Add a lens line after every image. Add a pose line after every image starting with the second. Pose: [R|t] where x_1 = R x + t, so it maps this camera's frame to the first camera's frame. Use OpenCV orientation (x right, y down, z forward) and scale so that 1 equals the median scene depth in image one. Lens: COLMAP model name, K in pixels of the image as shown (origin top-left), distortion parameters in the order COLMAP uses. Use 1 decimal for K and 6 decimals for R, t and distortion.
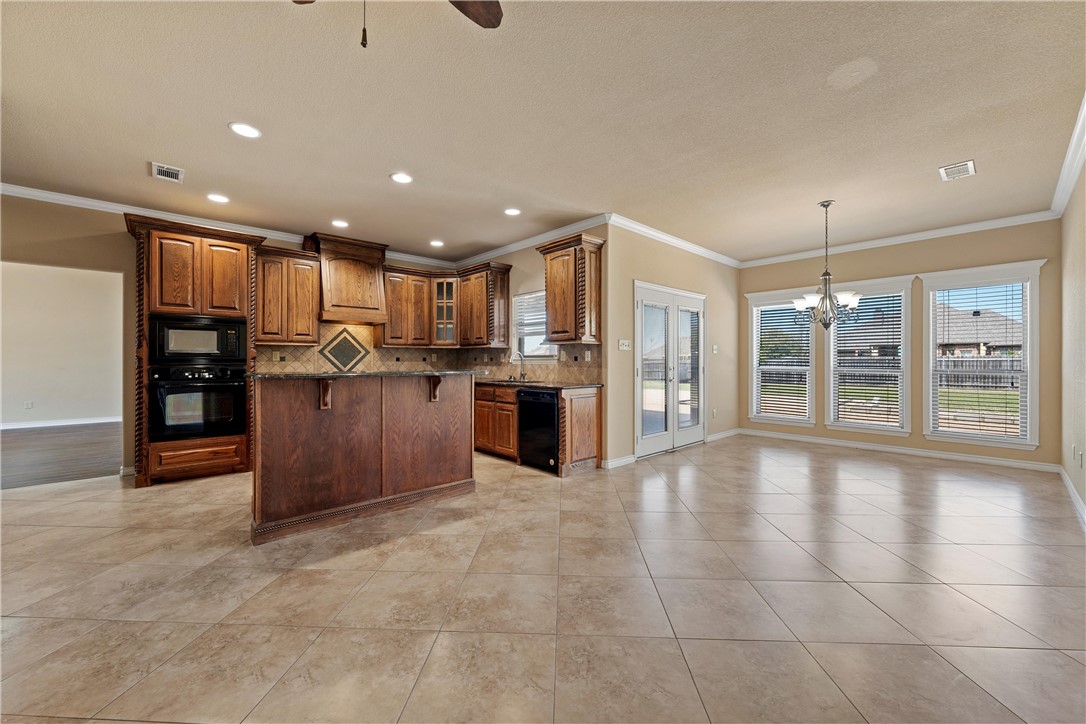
lens RADIAL K [[427.2, 0, 551.1], [0, 427.2, 357.2], [0, 0, 1]] dist [-0.005627, 0.000093]
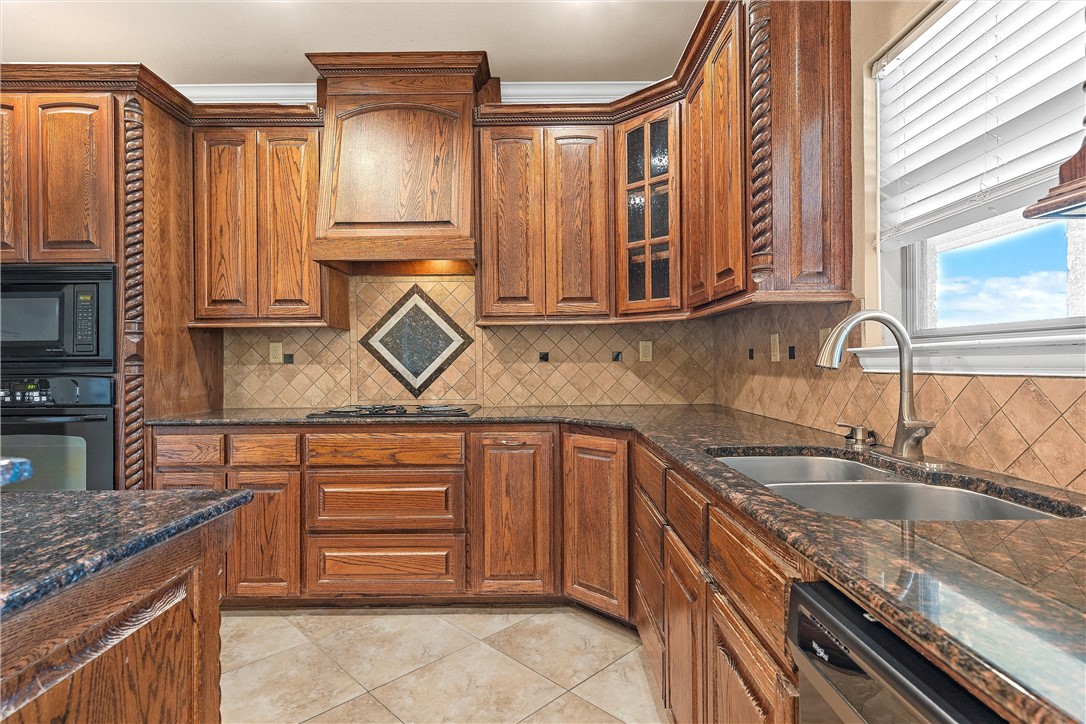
lens RADIAL K [[546.1, 0, 541.3], [0, 546.1, 361.0], [0, 0, 1]] dist [0.006404, 0.000044]
pose [[0.731096, -0.007477, -0.682234, -0.019794], [0.014094, 0.999892, 0.004145, 0.007265], [0.682129, -0.012646, 0.731122, 0.690831]]
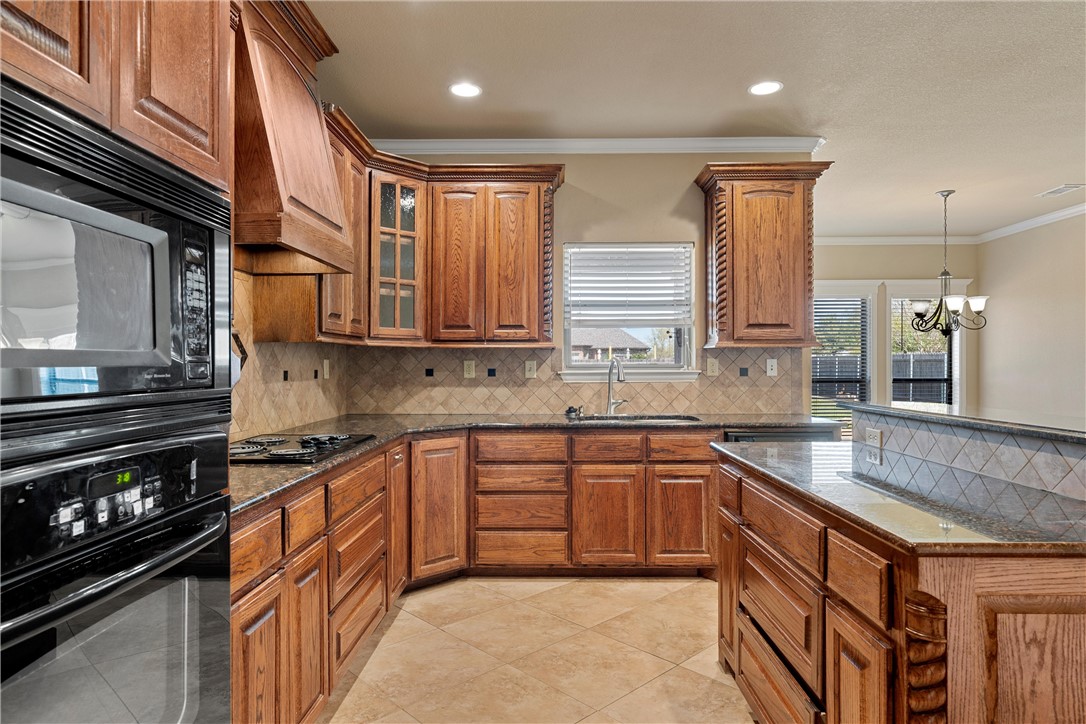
lens RADIAL K [[630.2, 0, 550.8], [0, 630.2, 362.3], [0, 0, 1]] dist [0.001966, -0.000949]
pose [[0.690146, 0.000789, 0.723670, -0.643443], [-0.005844, 0.999973, 0.004483, -0.010493], [-0.723647, -0.007323, 0.690131, 0.523684]]
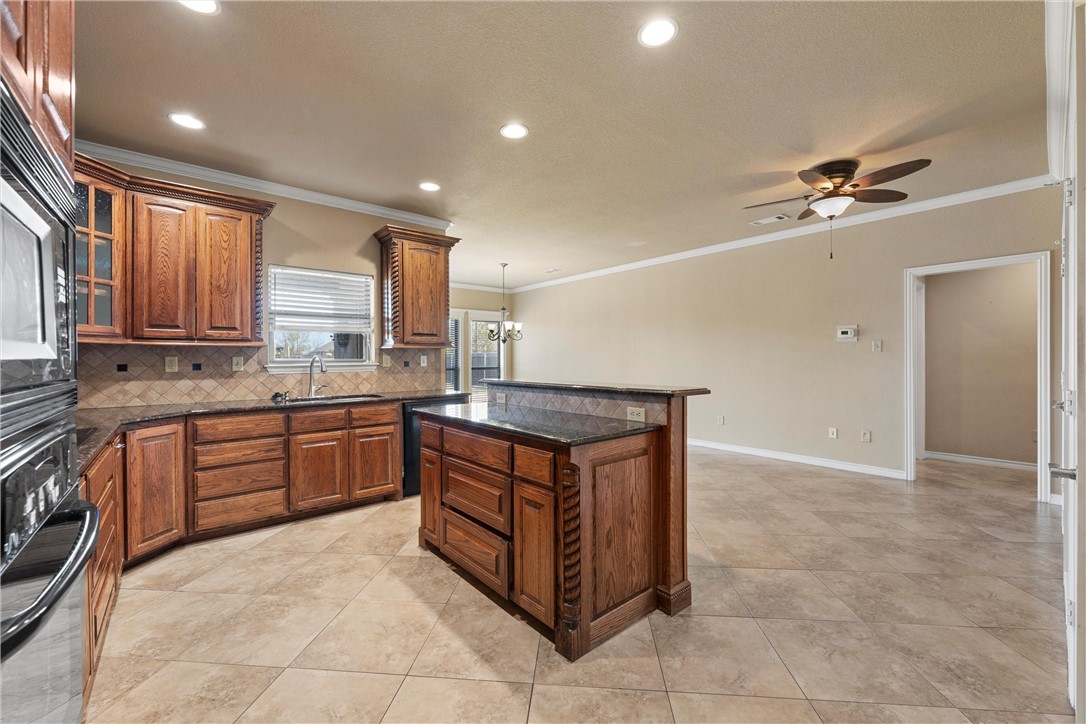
lens RADIAL K [[427.2, 0, 543.6], [0, 427.2, 360.9], [0, 0, 1]] dist [-0.005627, 0.000093]
pose [[0.050116, -0.005630, 0.998728, -0.711888], [-0.004965, 0.999970, 0.005886, -0.008628], [-0.998731, -0.005253, 0.050086, 0.583858]]
